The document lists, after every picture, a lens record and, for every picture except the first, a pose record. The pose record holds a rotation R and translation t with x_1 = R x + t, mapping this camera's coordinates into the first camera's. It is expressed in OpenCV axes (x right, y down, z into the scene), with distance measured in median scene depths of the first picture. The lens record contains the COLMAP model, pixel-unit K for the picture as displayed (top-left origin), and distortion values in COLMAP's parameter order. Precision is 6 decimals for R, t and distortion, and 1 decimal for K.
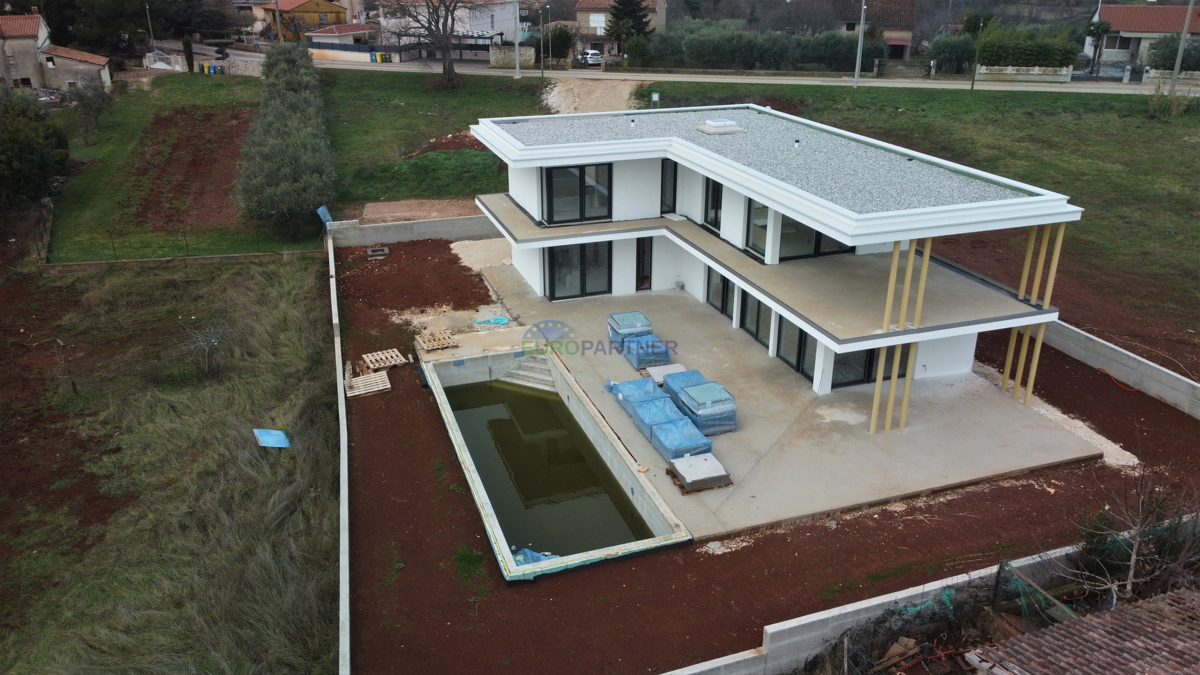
lens RADIAL K [[905.7, 0, 600.0], [0, 905.7, 337.5], [0, 0, 1]] dist [0.012904, -0.008661]
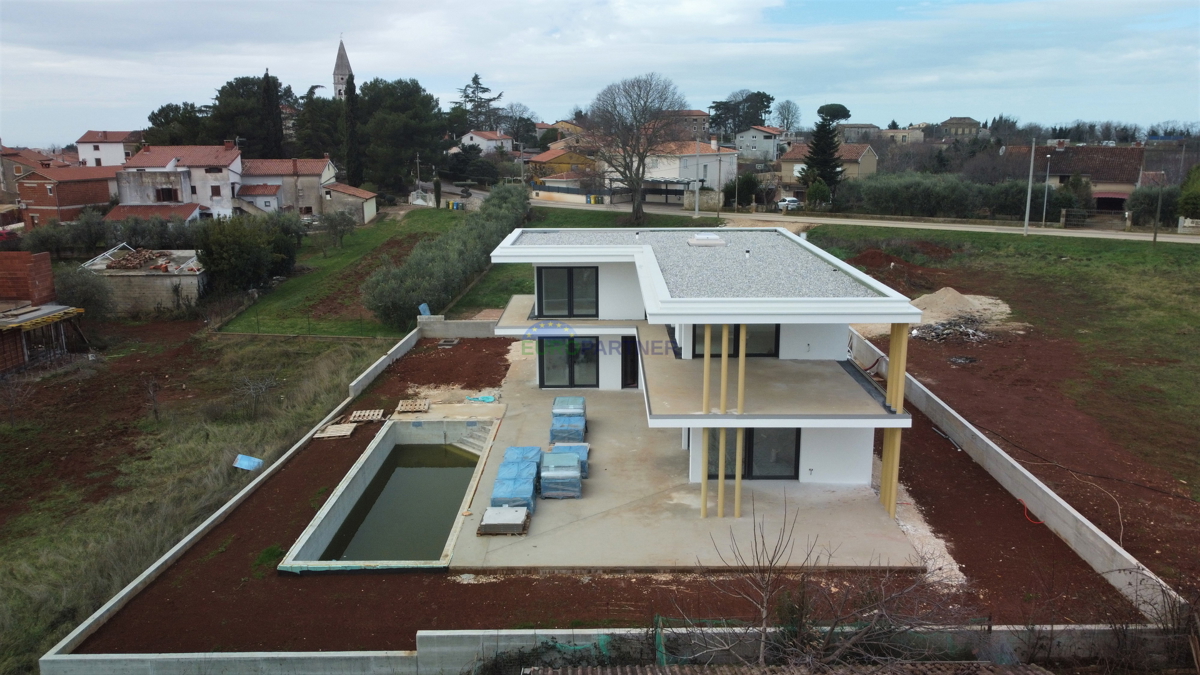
lens RADIAL K [[905.7, 0, 600.0], [0, 905.7, 337.5], [0, 0, 1]] dist [0.012904, -0.008661]
pose [[0.943118, 0.072228, -0.324517, 0.369838], [-0.125540, 0.981219, -0.146457, 0.051852], [0.307844, 0.178866, 0.934473, -0.016354]]
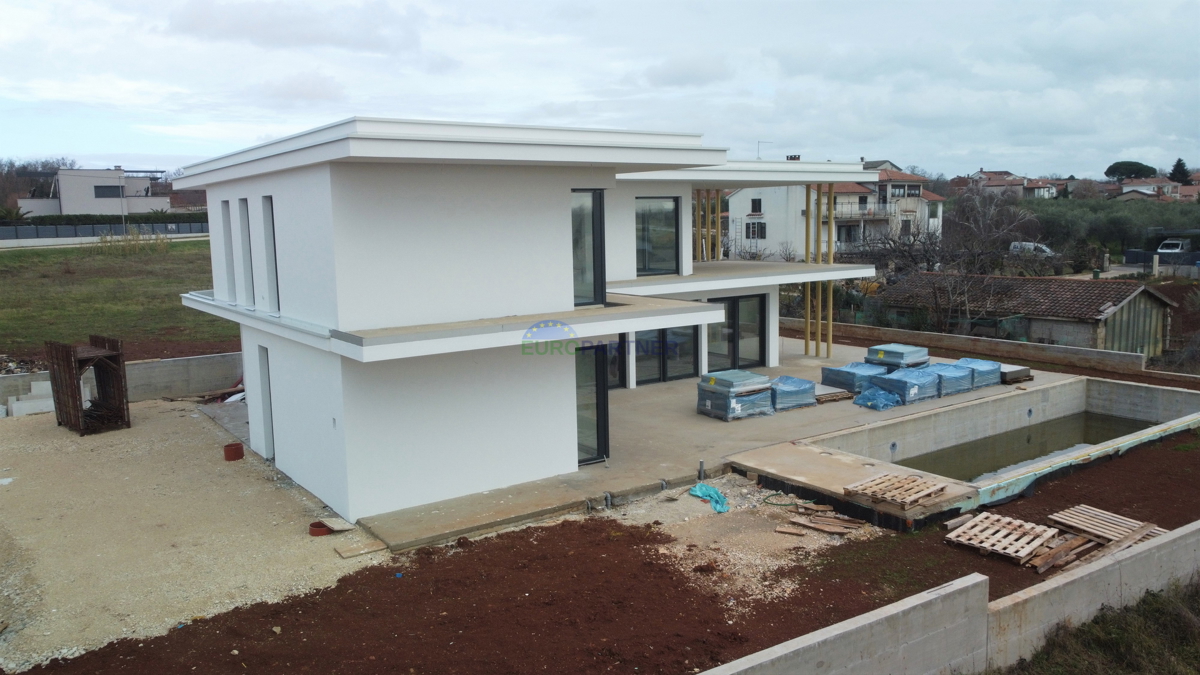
lens RADIAL K [[905.7, 0, 600.0], [0, 905.7, 337.5], [0, 0, 1]] dist [0.012904, -0.008661]
pose [[-0.279081, -0.118464, 0.952932, -0.538370], [0.389418, 0.893137, 0.225077, -0.219858], [-0.877763, 0.433904, -0.203125, 1.087790]]
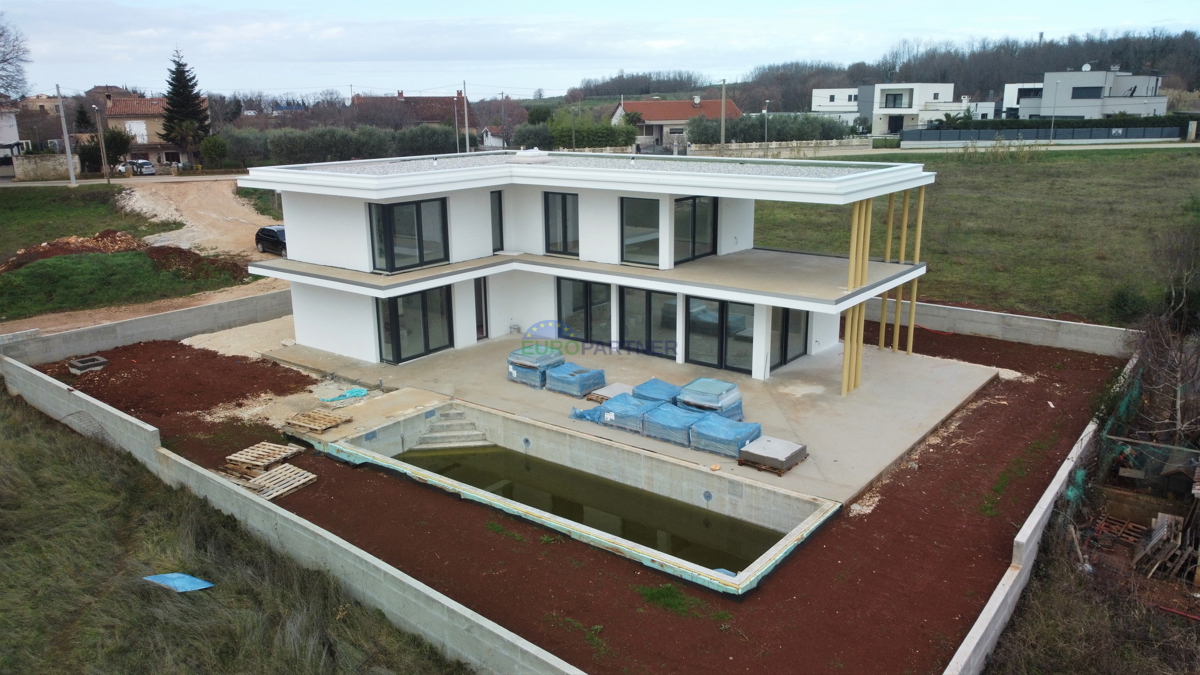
lens RADIAL K [[905.7, 0, 600.0], [0, 905.7, 337.5], [0, 0, 1]] dist [0.012904, -0.008661]
pose [[0.836729, -0.146905, 0.527545, -0.342473], [0.219965, 0.972376, -0.078105, 0.044105], [-0.501498, 0.181395, 0.845929, 0.184206]]
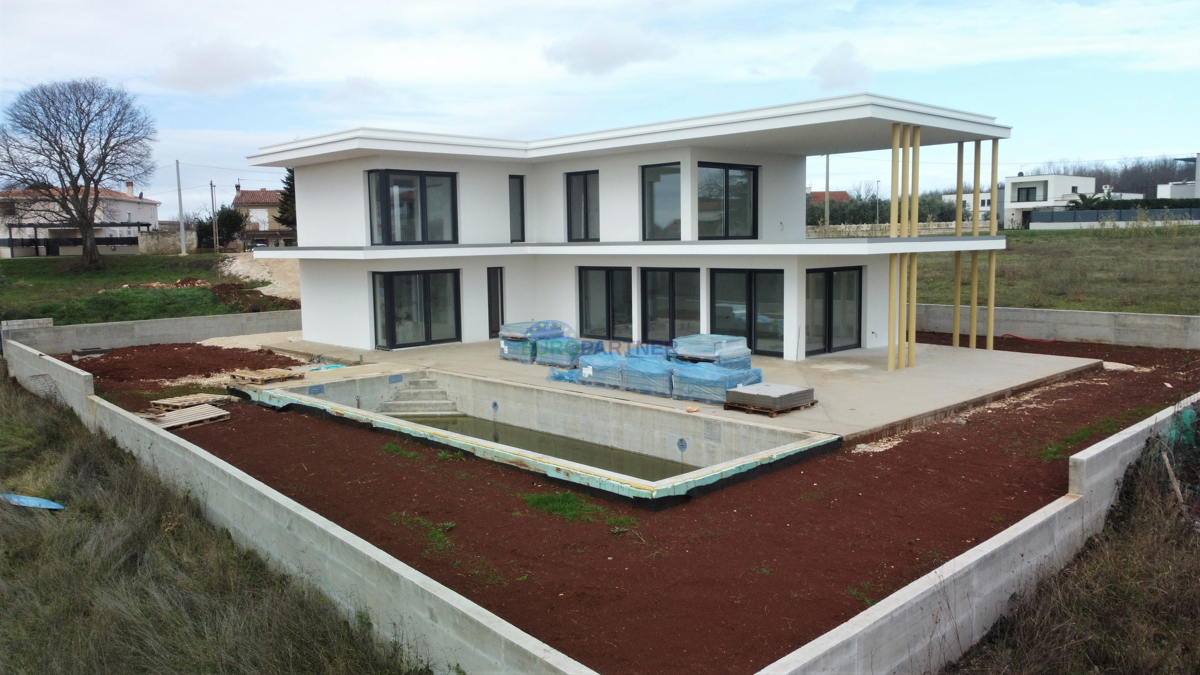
lens RADIAL K [[905.7, 0, 600.0], [0, 905.7, 337.5], [0, 0, 1]] dist [0.012904, -0.008661]
pose [[0.909736, -0.057295, 0.411215, -0.209652], [0.173351, 0.952389, -0.250808, 0.174830], [-0.377267, 0.299454, 0.876355, 0.261393]]
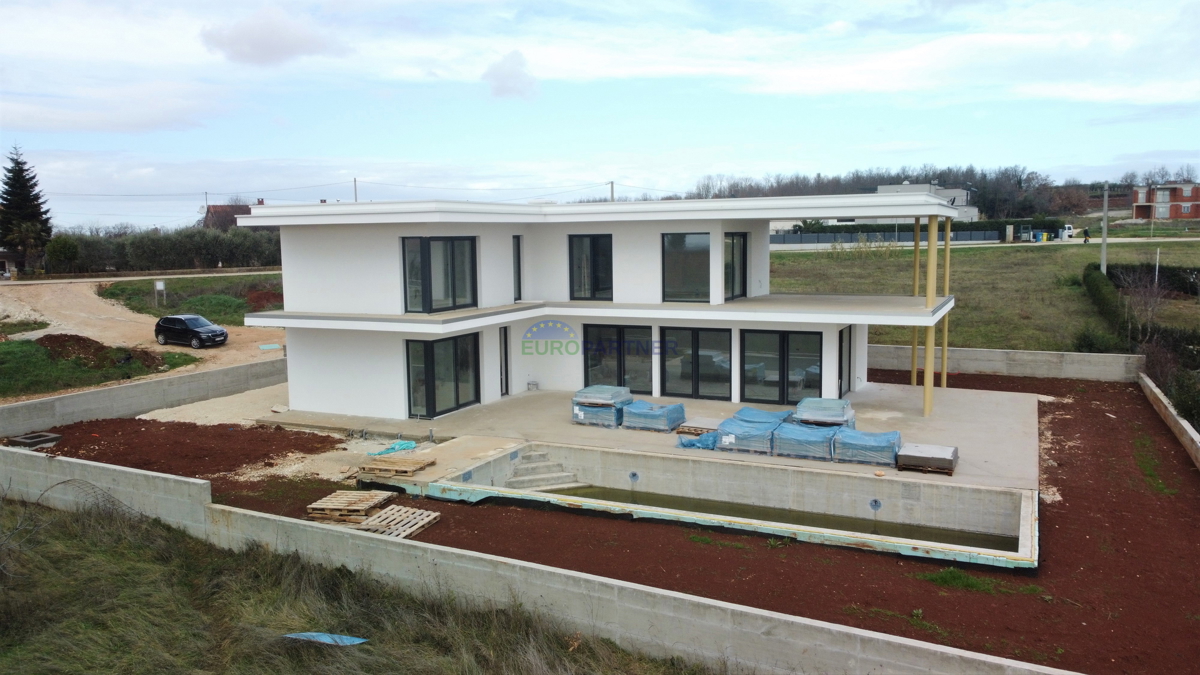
lens RADIAL K [[905.7, 0, 600.0], [0, 905.7, 337.5], [0, 0, 1]] dist [0.012904, -0.008661]
pose [[0.702497, -0.088793, 0.706125, -0.487043], [0.286828, 0.943362, -0.166729, 0.062895], [-0.651327, 0.319663, 0.688178, 0.372281]]
